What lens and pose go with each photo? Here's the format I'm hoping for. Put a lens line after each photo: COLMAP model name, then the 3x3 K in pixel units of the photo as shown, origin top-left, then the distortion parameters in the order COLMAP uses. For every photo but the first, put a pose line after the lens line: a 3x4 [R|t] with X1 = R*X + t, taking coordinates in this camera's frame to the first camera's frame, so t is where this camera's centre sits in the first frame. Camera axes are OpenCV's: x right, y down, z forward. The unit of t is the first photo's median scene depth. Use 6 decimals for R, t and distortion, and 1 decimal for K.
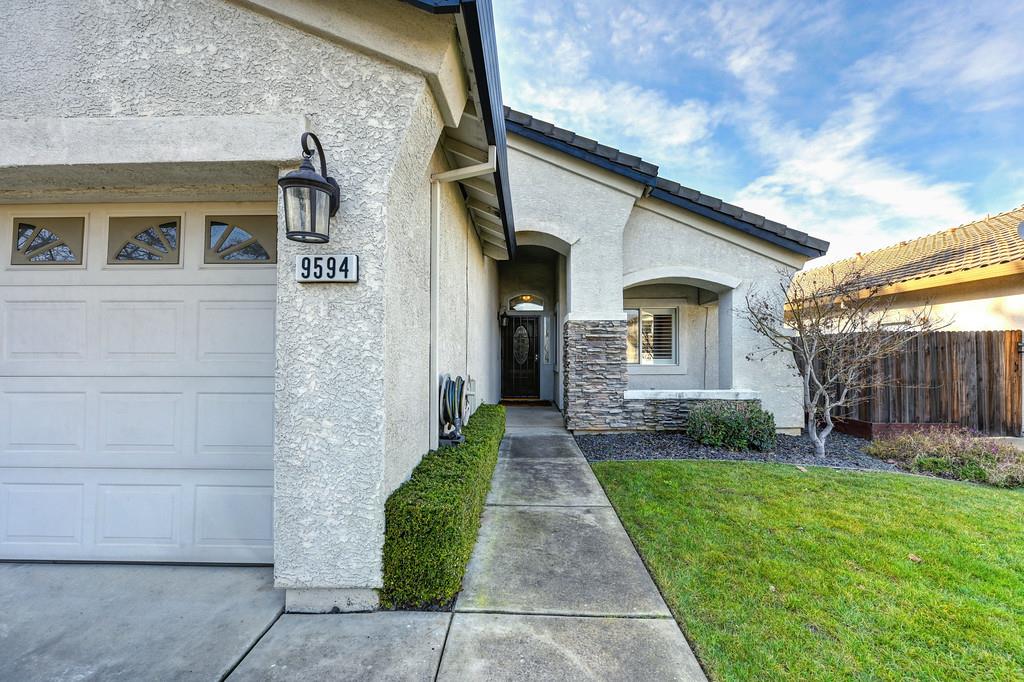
lens RADIAL K [[405.2, 0, 514.6], [0, 405.2, 349.5], [0, 0, 1]] dist [0.000998, -0.000434]
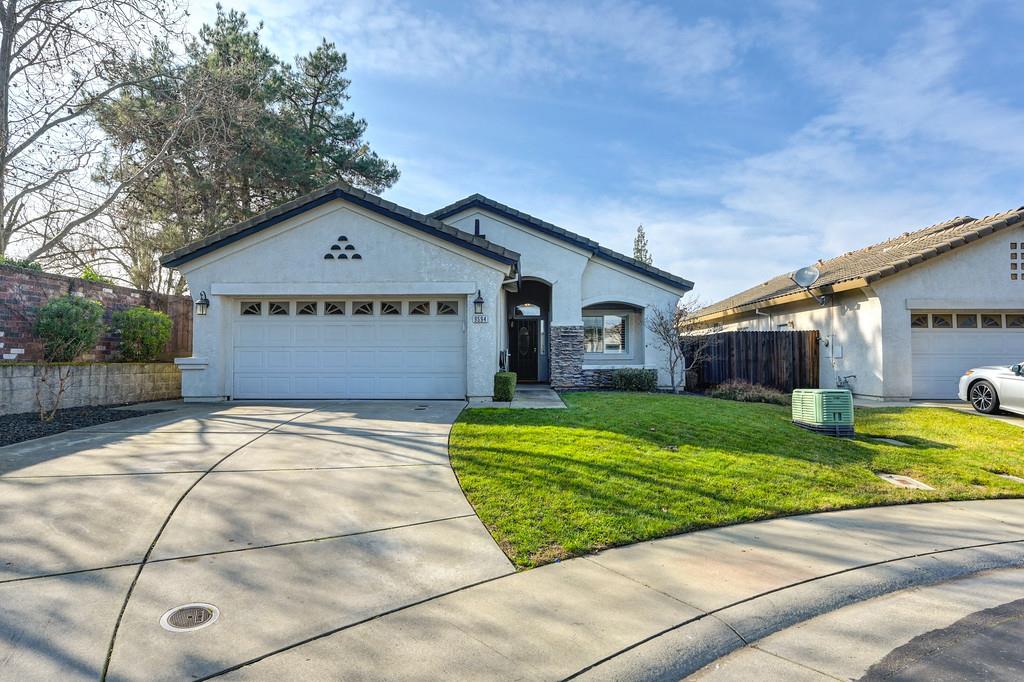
lens RADIAL K [[608.9, 0, 504.4], [0, 608.9, 361.2], [0, 0, 1]] dist [0.006700, -0.002276]
pose [[0.999980, -0.001477, -0.006220, -0.099581], [0.001572, 0.999884, 0.015173, 0.075710], [0.006197, -0.015182, 0.999866, -2.941332]]
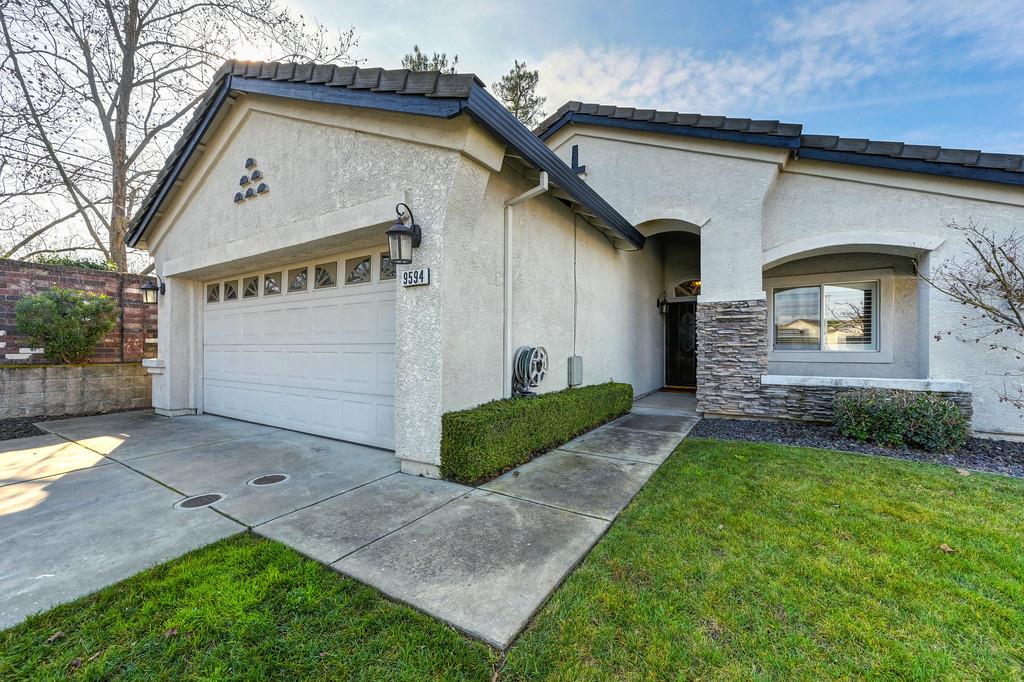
lens RADIAL K [[405.2, 0, 517.2], [0, 405.2, 350.1], [0, 0, 1]] dist [0.000998, -0.000434]
pose [[0.860677, 0.002290, -0.509146, 0.446313], [0.005063, 0.999902, 0.013057, 0.049990], [0.509126, -0.013815, 0.860581, -0.153573]]
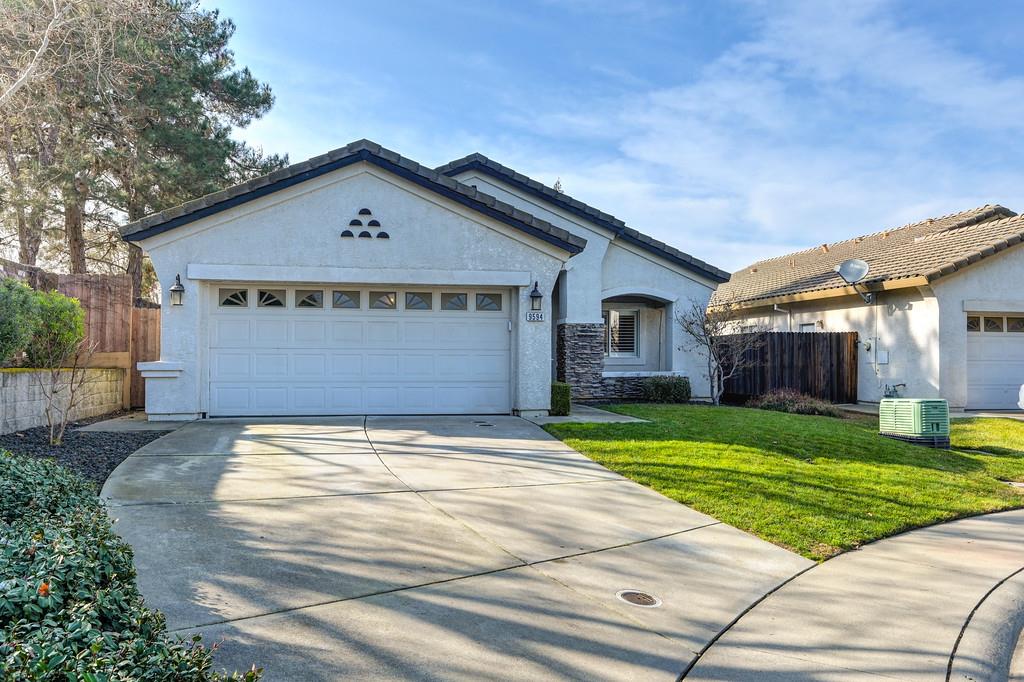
lens RADIAL K [[893.1, 0, 520.2], [0, 893.1, 343.6], [0, 0, 1]] dist [0.017791, 0.019014]
pose [[0.972938, 0.005770, 0.230993, -1.306971], [-0.003484, 0.999941, -0.010304, 0.060462], [-0.231039, 0.009220, 0.972901, -3.546491]]
